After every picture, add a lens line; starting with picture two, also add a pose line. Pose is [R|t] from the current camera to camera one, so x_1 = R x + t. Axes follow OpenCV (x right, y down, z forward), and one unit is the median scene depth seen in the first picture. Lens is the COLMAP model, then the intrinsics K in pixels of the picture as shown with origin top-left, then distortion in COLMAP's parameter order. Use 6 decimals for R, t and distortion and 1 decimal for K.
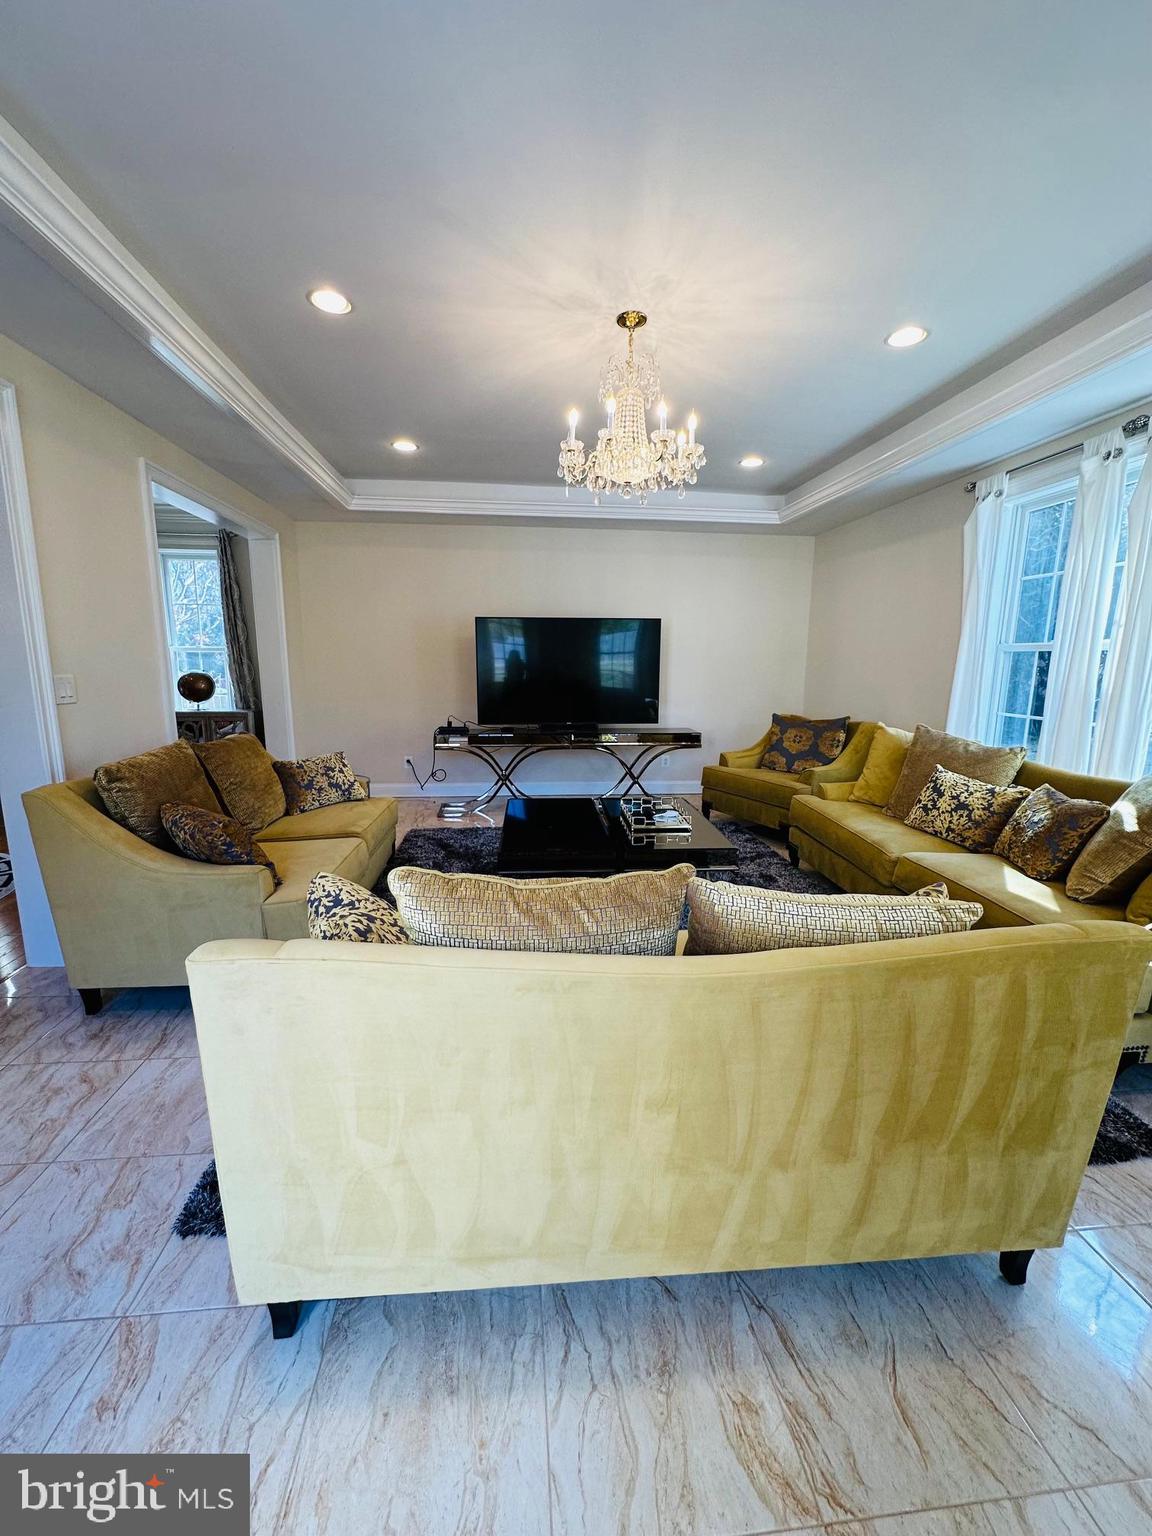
lens RADIAL K [[612.9, 0, 577.9], [0, 612.9, 764.1], [0, 0, 1]] dist [-0.001000, -0.000395]
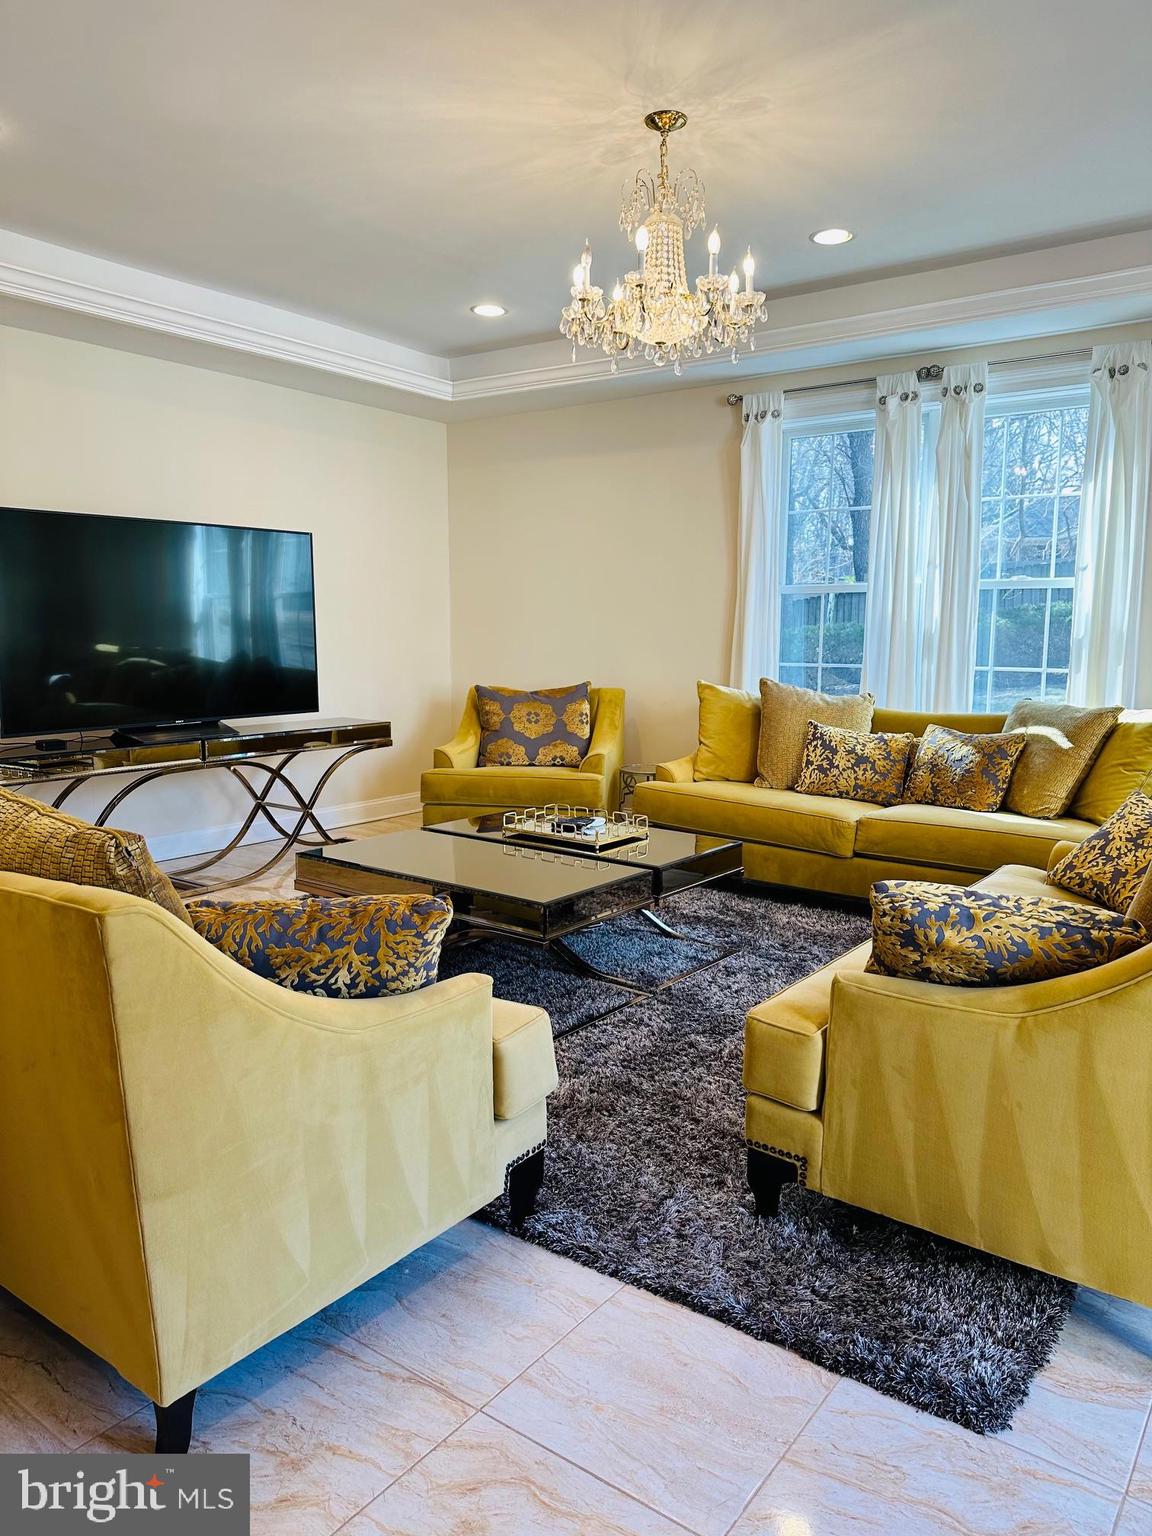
lens RADIAL K [[1065.7, 0, 574.9], [0, 1065.7, 762.4], [0, 0, 1]] dist [0.083338, -0.095309]
pose [[0.674372, -0.104179, 0.731006, -0.815075], [0.129154, 0.991377, 0.022137, -0.017362], [-0.727009, 0.079484, 0.682012, 0.221157]]
